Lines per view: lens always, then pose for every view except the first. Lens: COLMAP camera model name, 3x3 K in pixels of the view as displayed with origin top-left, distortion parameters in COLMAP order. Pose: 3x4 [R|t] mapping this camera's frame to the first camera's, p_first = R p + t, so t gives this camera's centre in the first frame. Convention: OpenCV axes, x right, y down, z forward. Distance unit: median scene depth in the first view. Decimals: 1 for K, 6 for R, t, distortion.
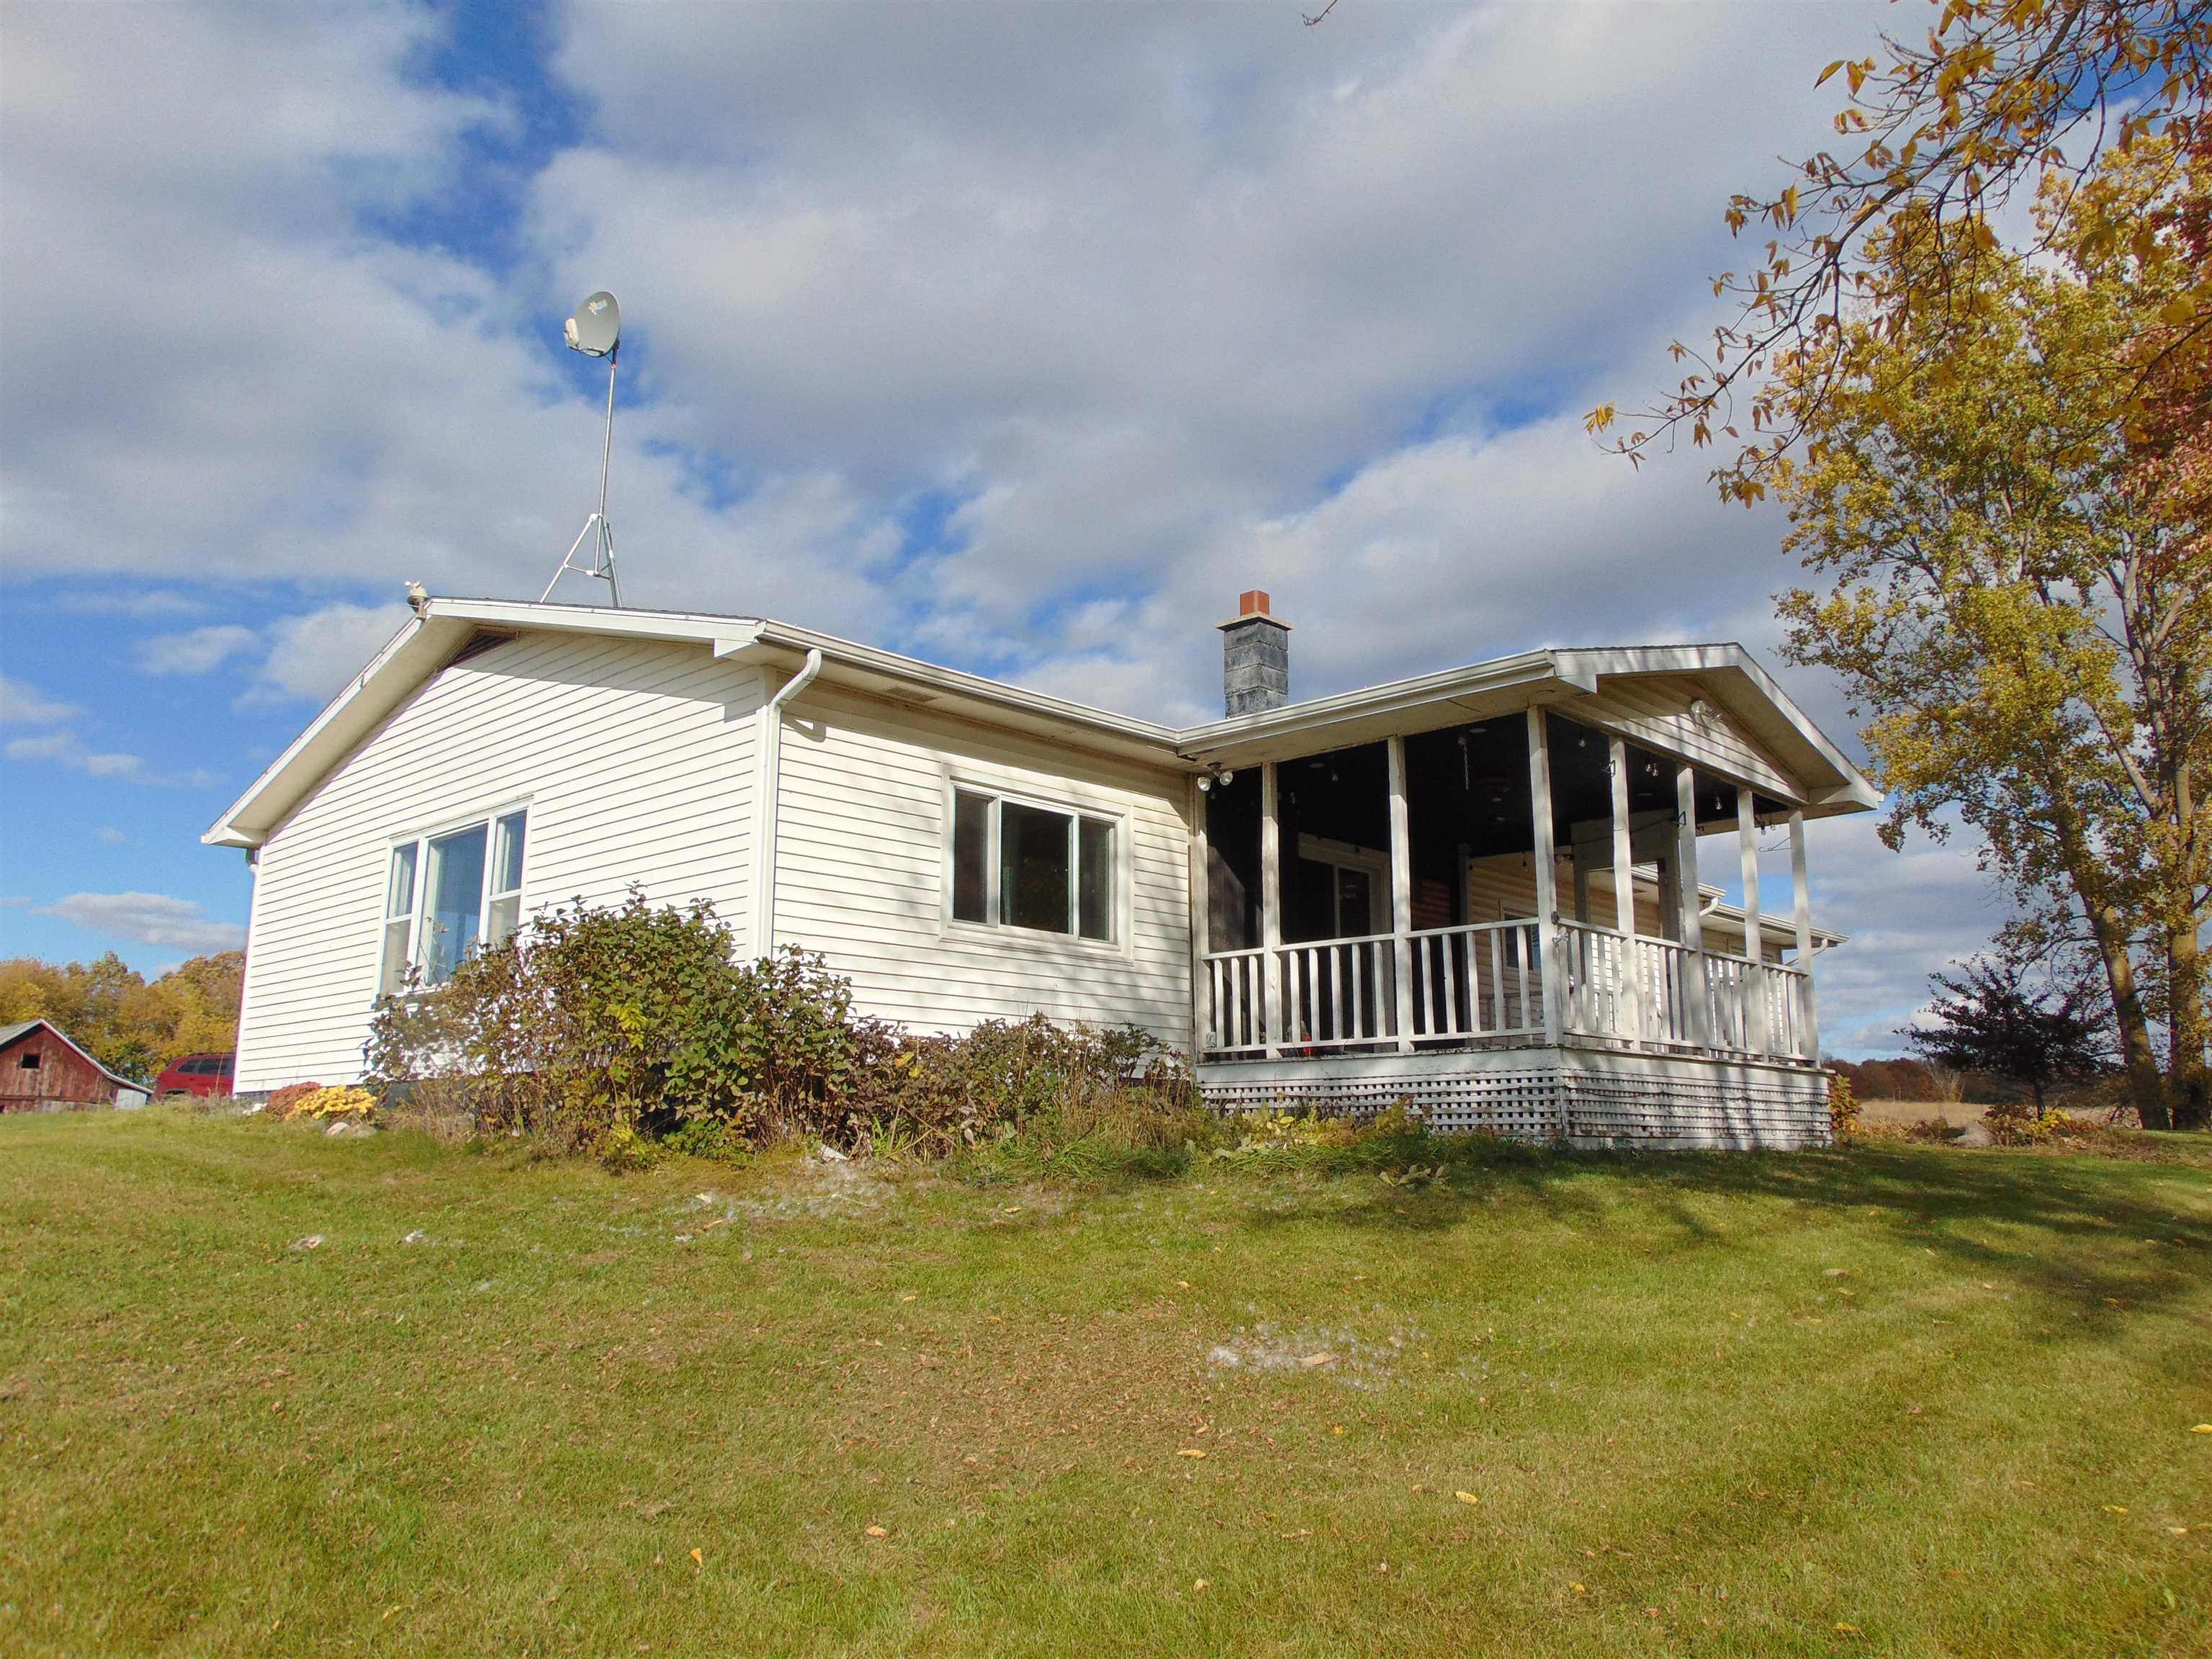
lens RADIAL K [[1569.4, 0, 1104.1], [0, 1569.4, 866.7], [0, 0, 1]] dist [0.008674, 0.005312]
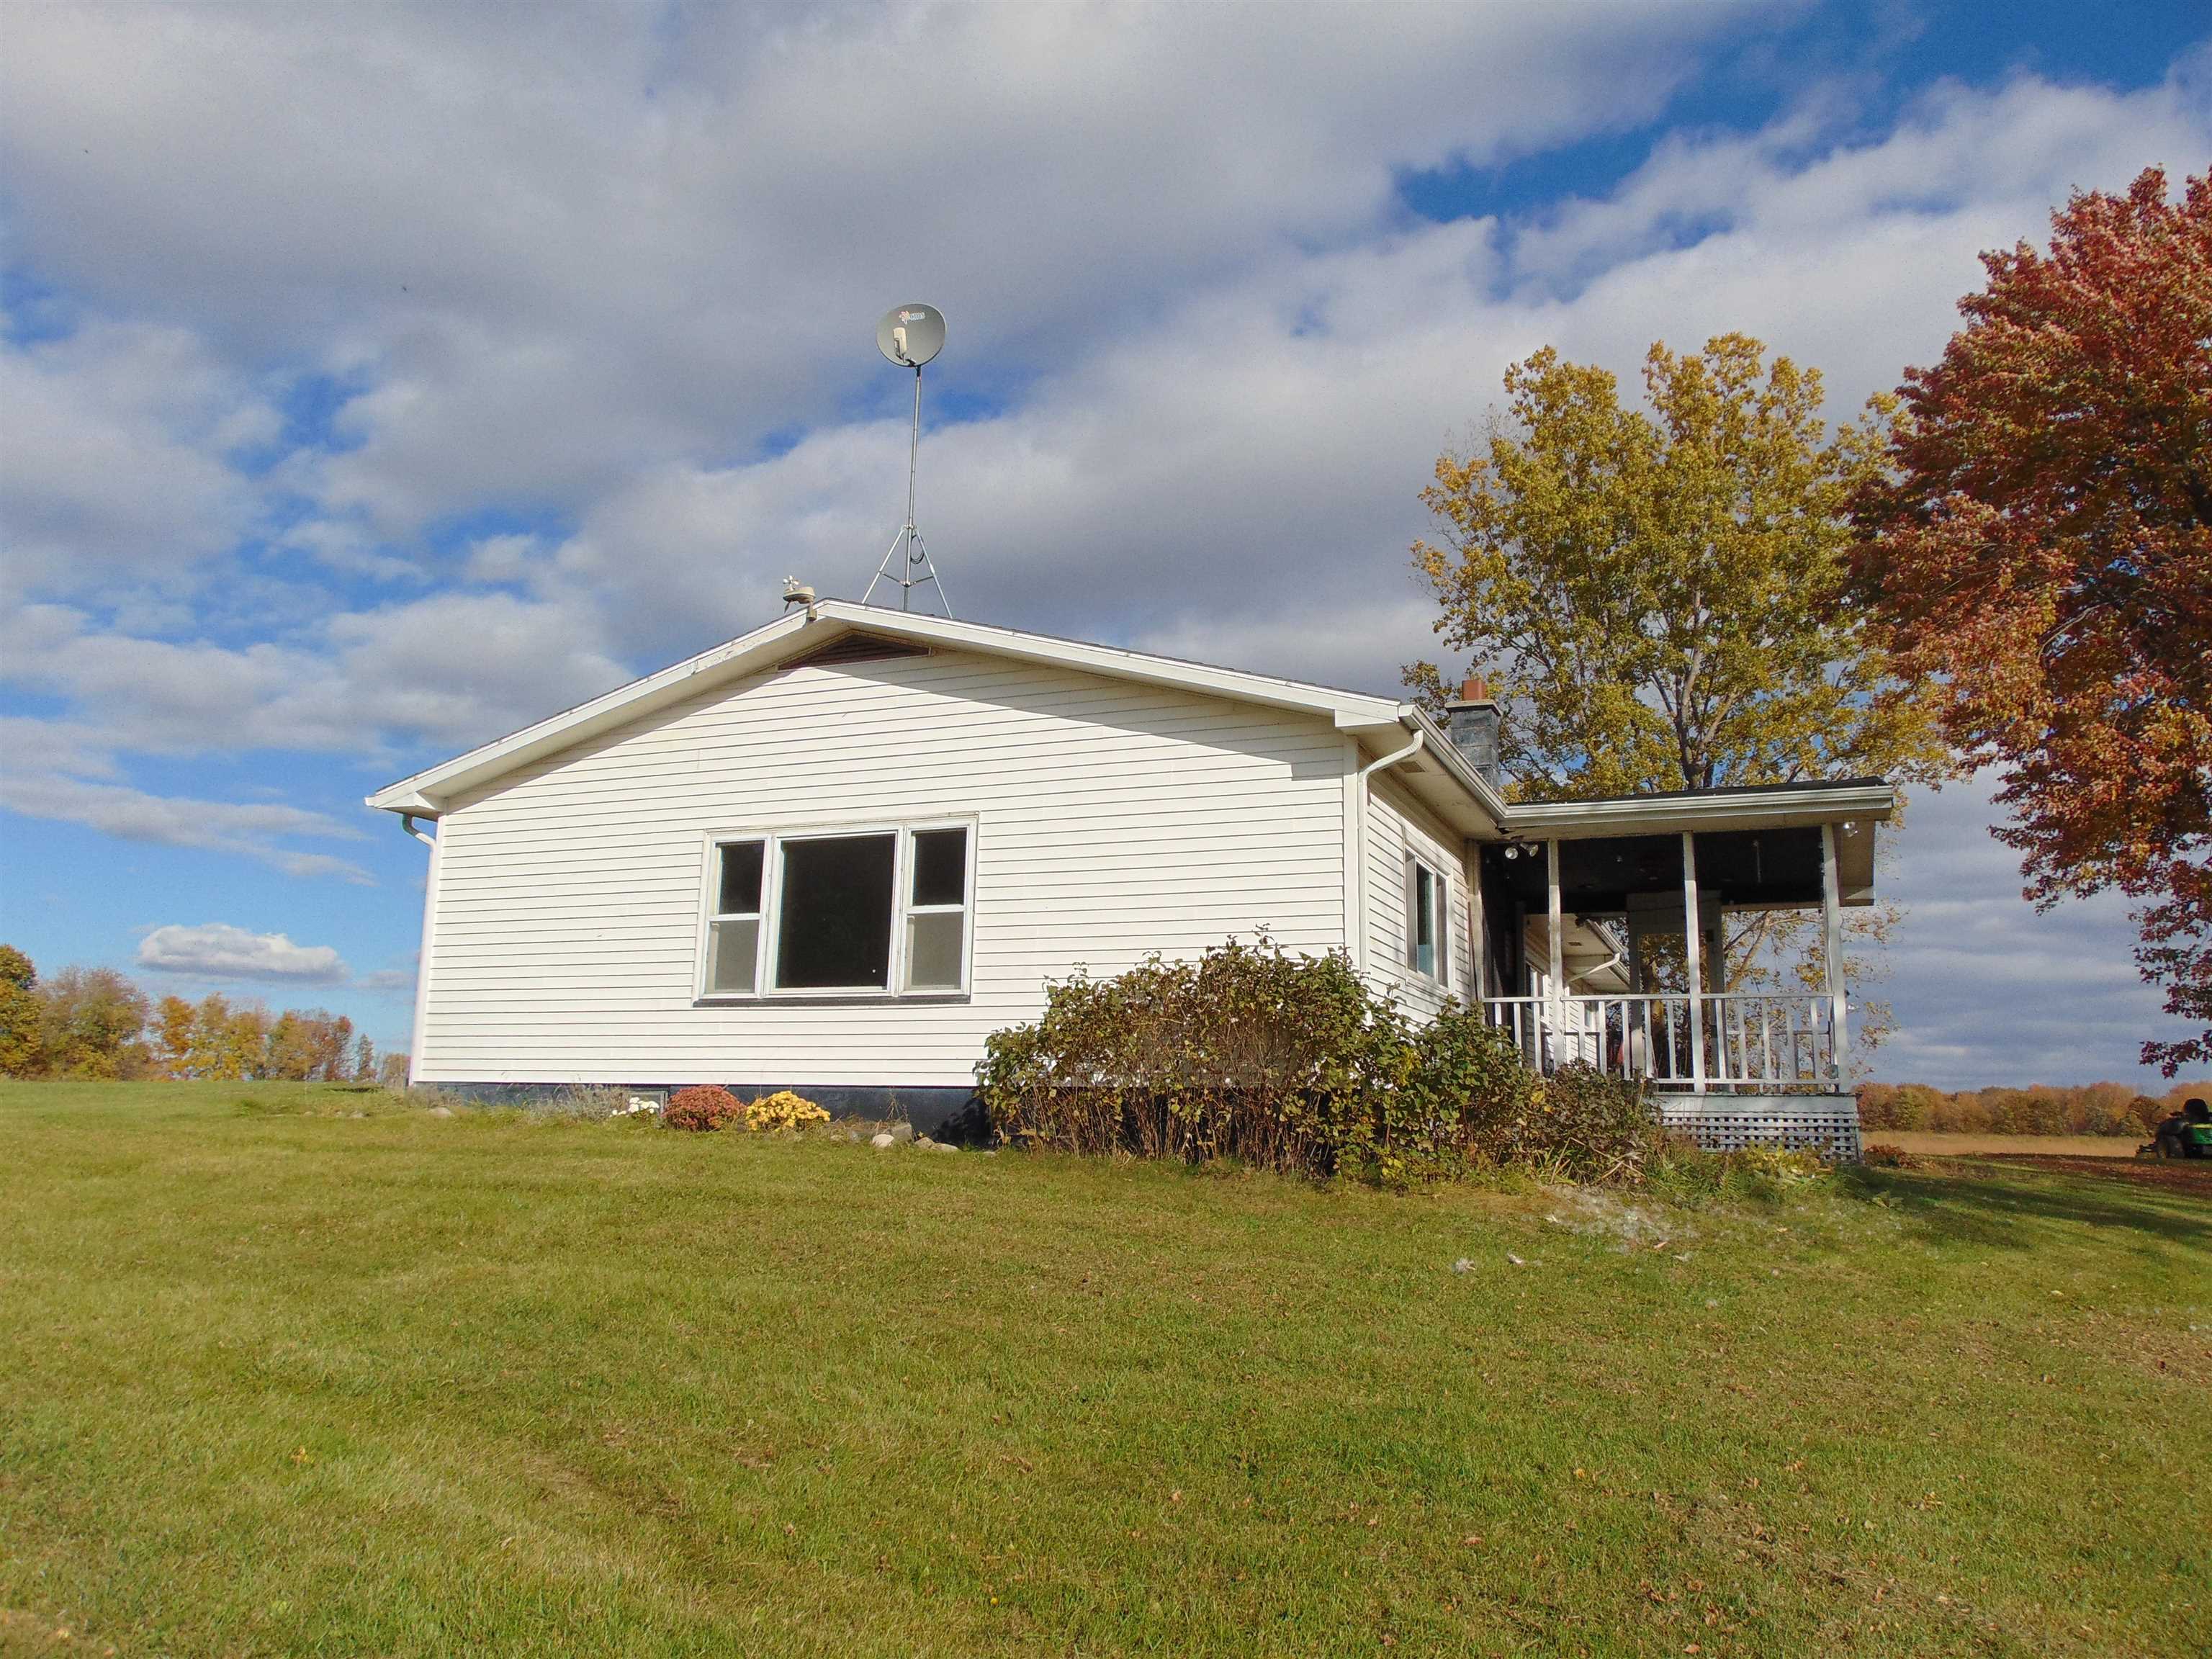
lens RADIAL K [[1638.0, 0, 1101.9], [0, 1638.0, 815.5], [0, 0, 1]] dist [0.004576, 0.034625]
pose [[0.928320, 0.086833, 0.361499, -0.211893], [-0.079403, 0.996214, -0.035389, -0.004373], [-0.363204, 0.004148, 0.931701, -0.006419]]
